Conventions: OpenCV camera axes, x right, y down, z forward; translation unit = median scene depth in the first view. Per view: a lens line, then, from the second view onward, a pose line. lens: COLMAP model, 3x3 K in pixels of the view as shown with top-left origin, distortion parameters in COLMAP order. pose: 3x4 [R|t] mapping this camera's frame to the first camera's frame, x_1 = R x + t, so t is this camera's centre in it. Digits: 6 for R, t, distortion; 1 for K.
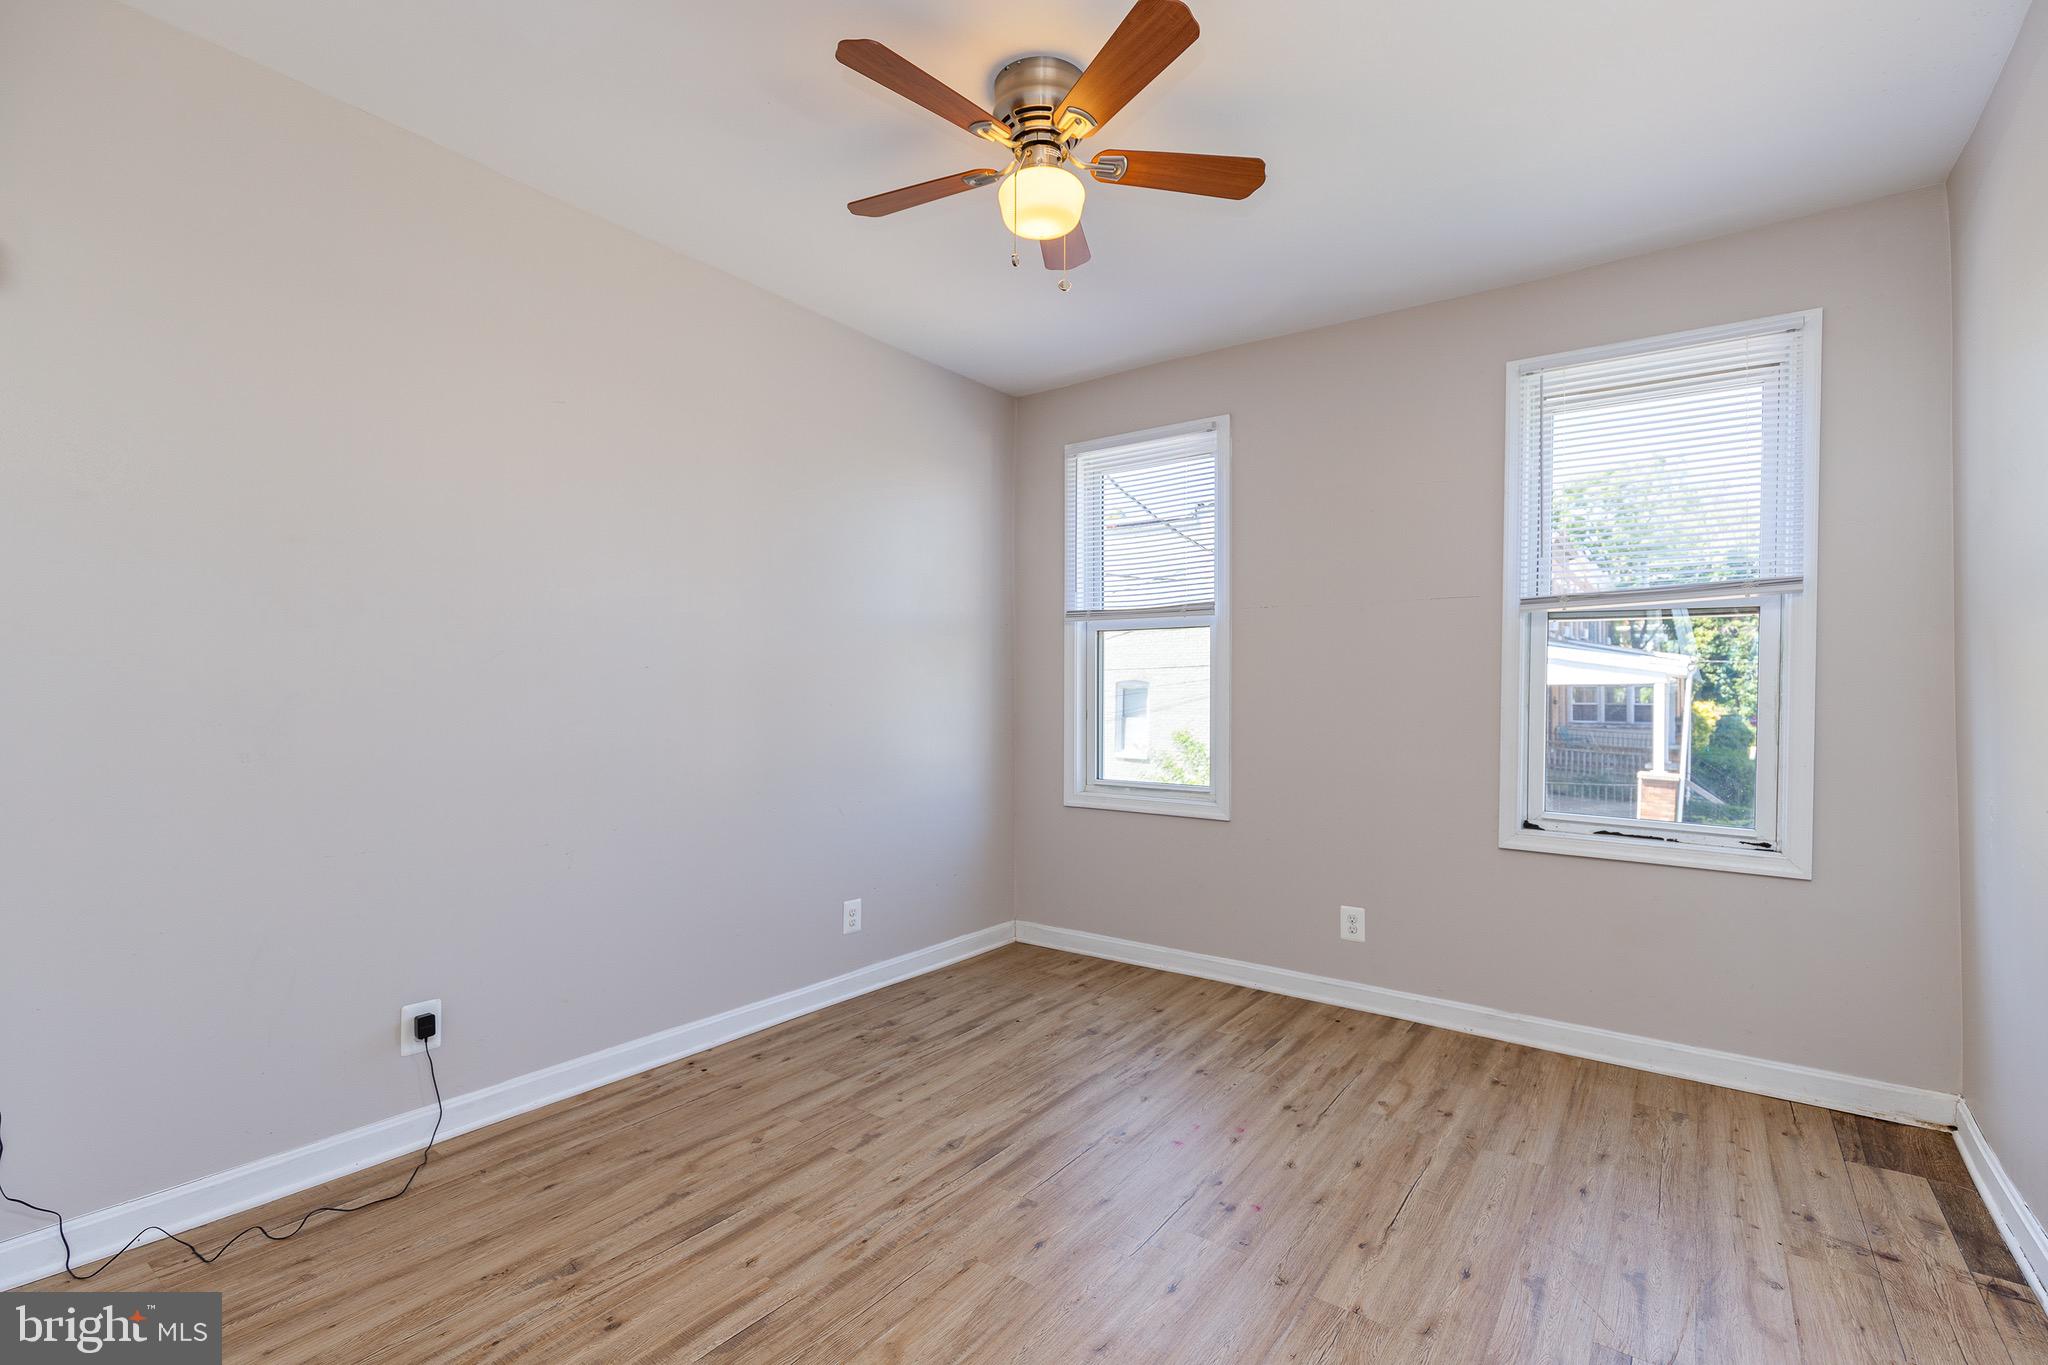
lens RADIAL K [[921.9, 0, 1034.0], [0, 921.9, 690.6], [0, 0, 1]] dist [0.014154, -0.003116]
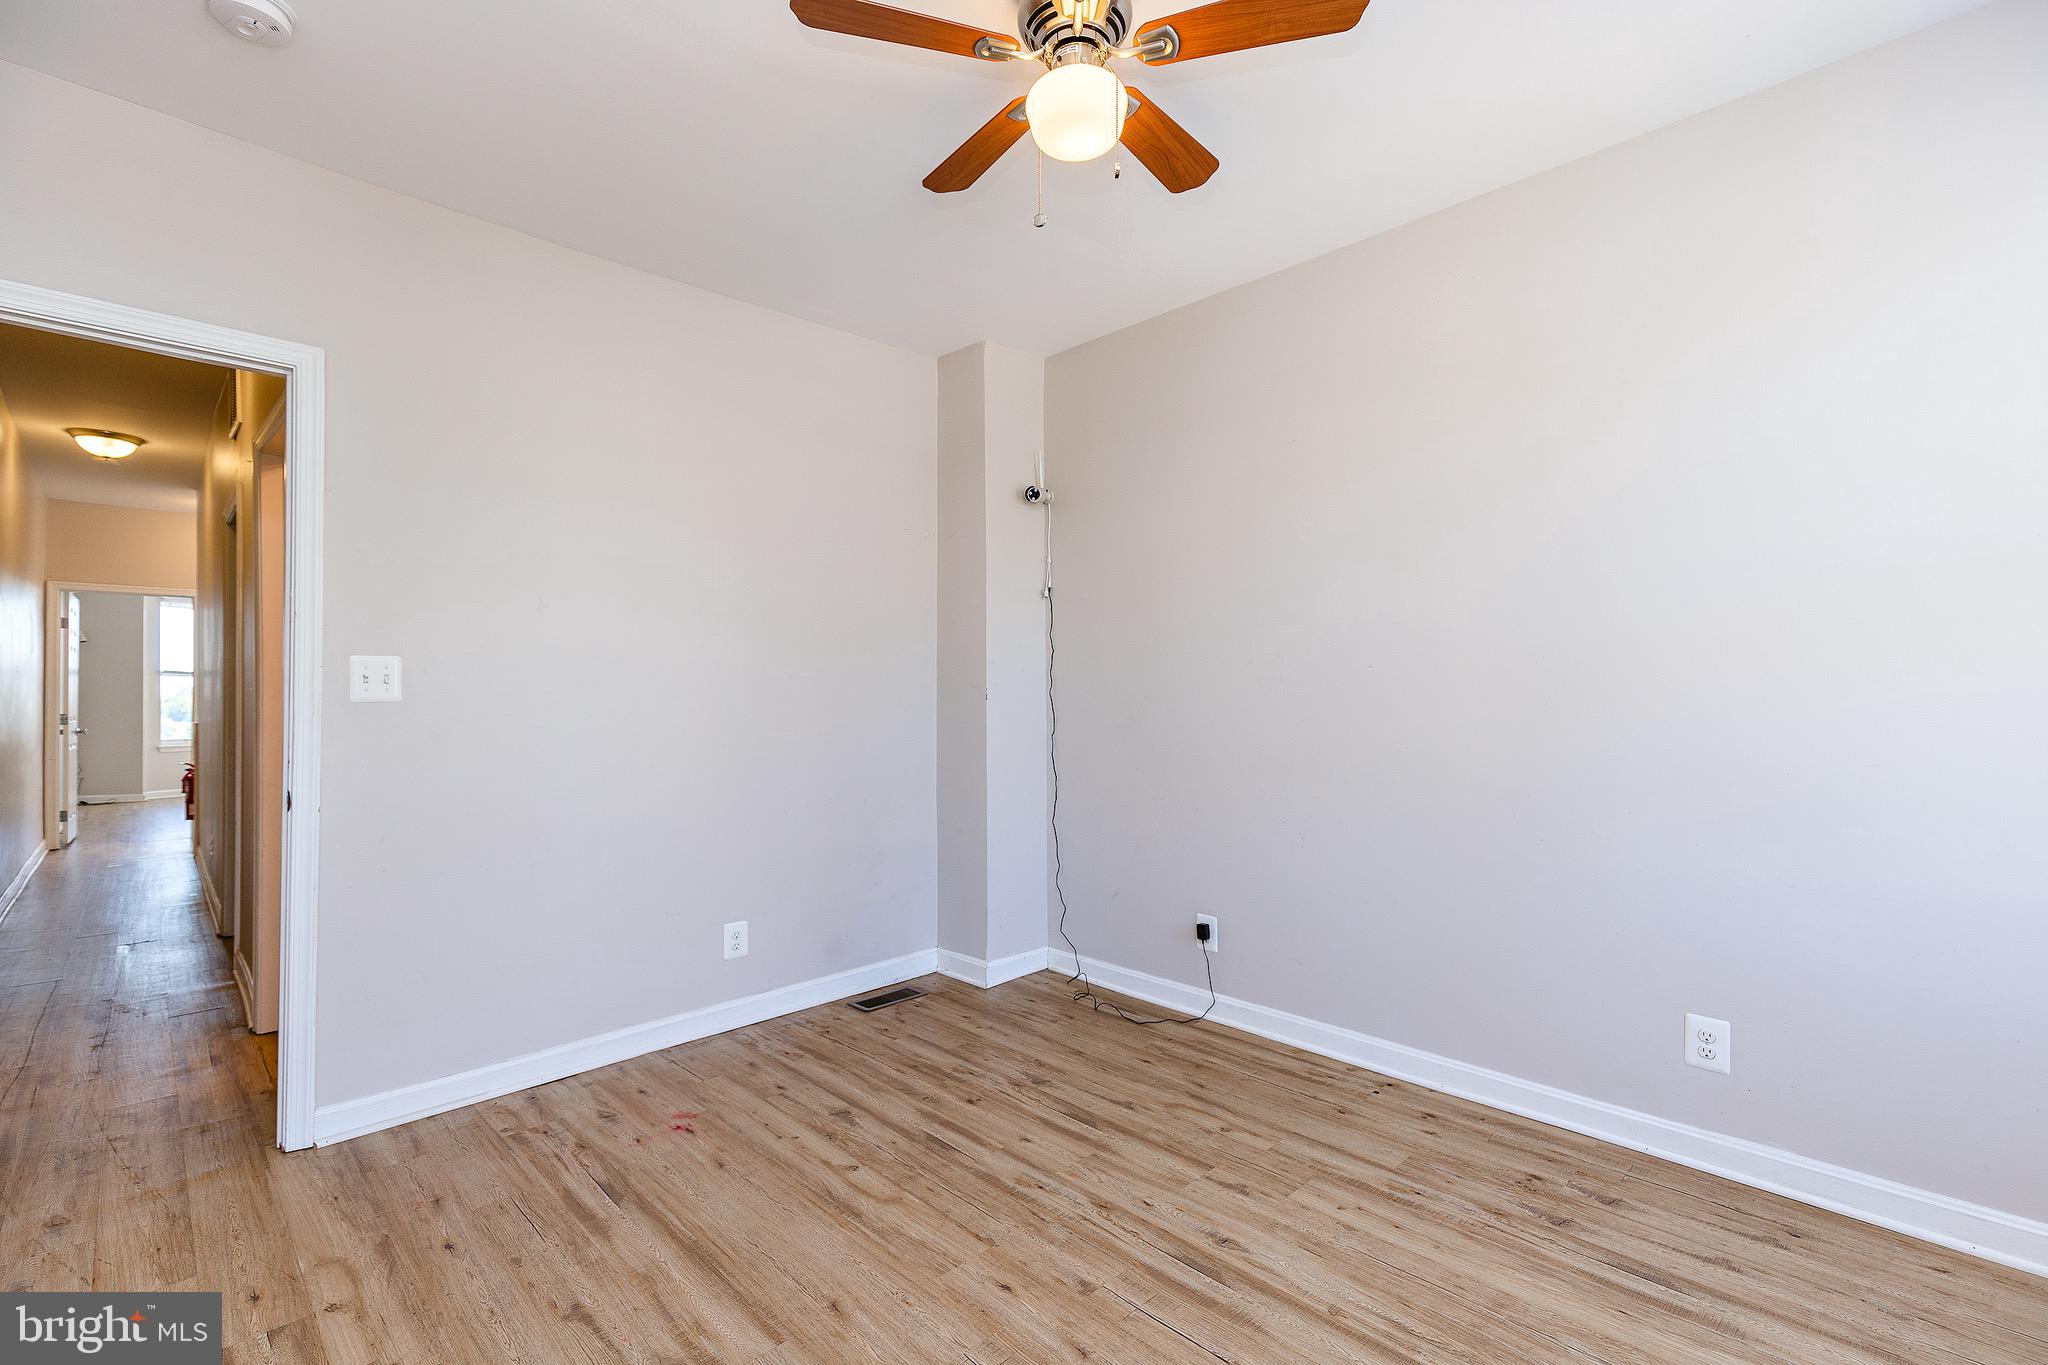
lens RADIAL K [[921.9, 0, 1034.0], [0, 921.9, 690.6], [0, 0, 1]] dist [0.014154, -0.003116]
pose [[-0.166984, -0.007694, -0.985930, 0.774741], [0.009277, 0.999913, -0.009374, 0.009388], [0.985916, -0.010712, -0.166898, 1.003318]]
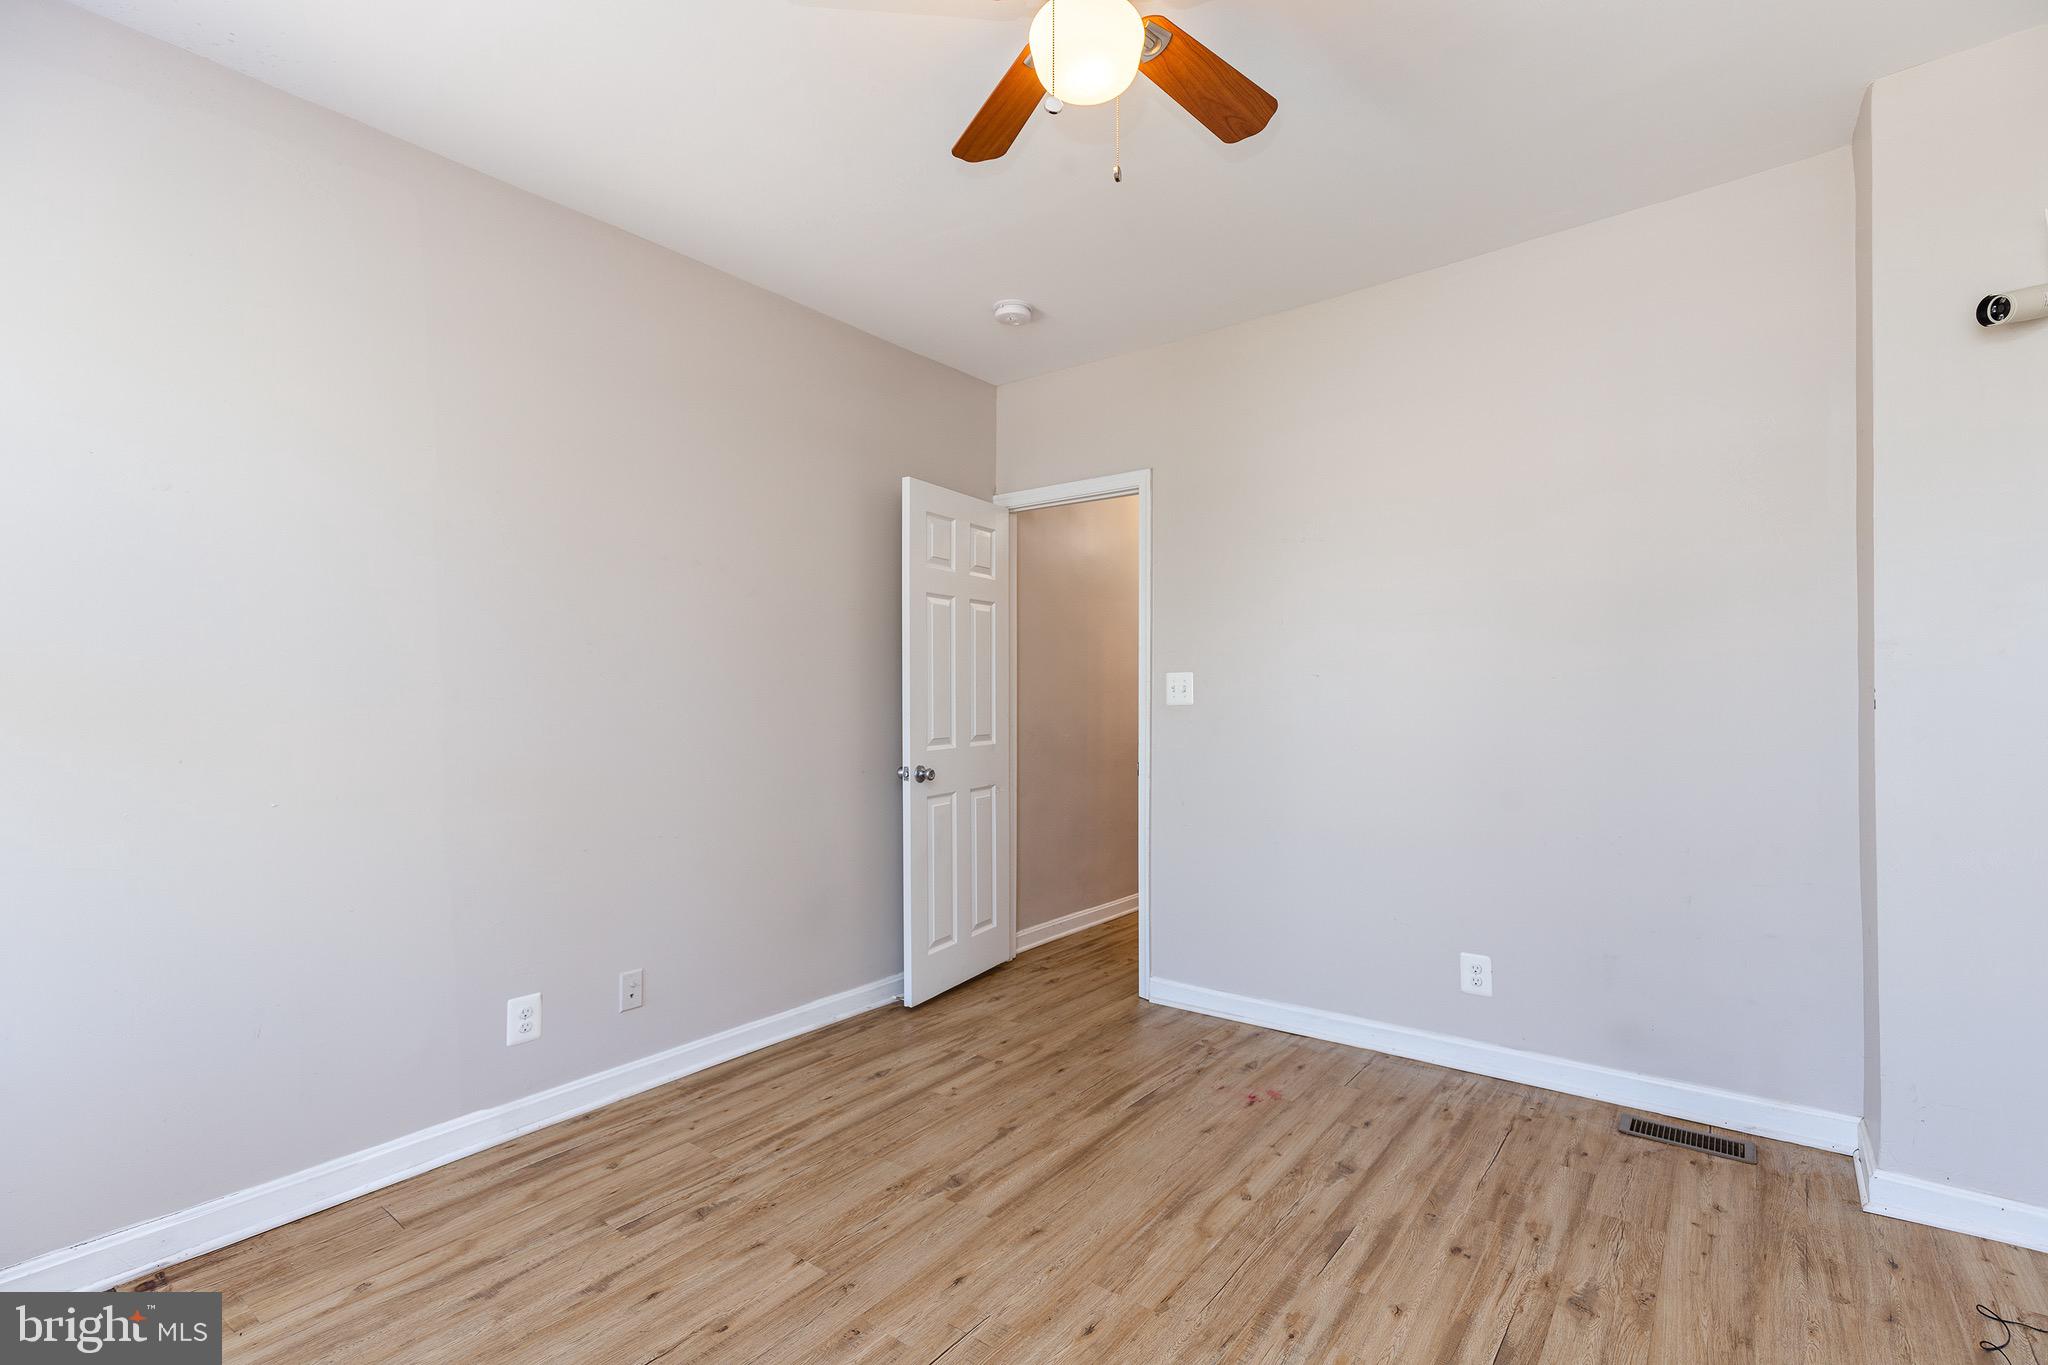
lens RADIAL K [[921.9, 0, 1034.0], [0, 921.9, 690.6], [0, 0, 1]] dist [0.014154, -0.003116]
pose [[-0.999507, 0.003314, 0.031213, 0.024049], [0.002839, 0.999880, -0.015246, 0.003529], [-0.031259, -0.015150, -0.999396, 1.596886]]
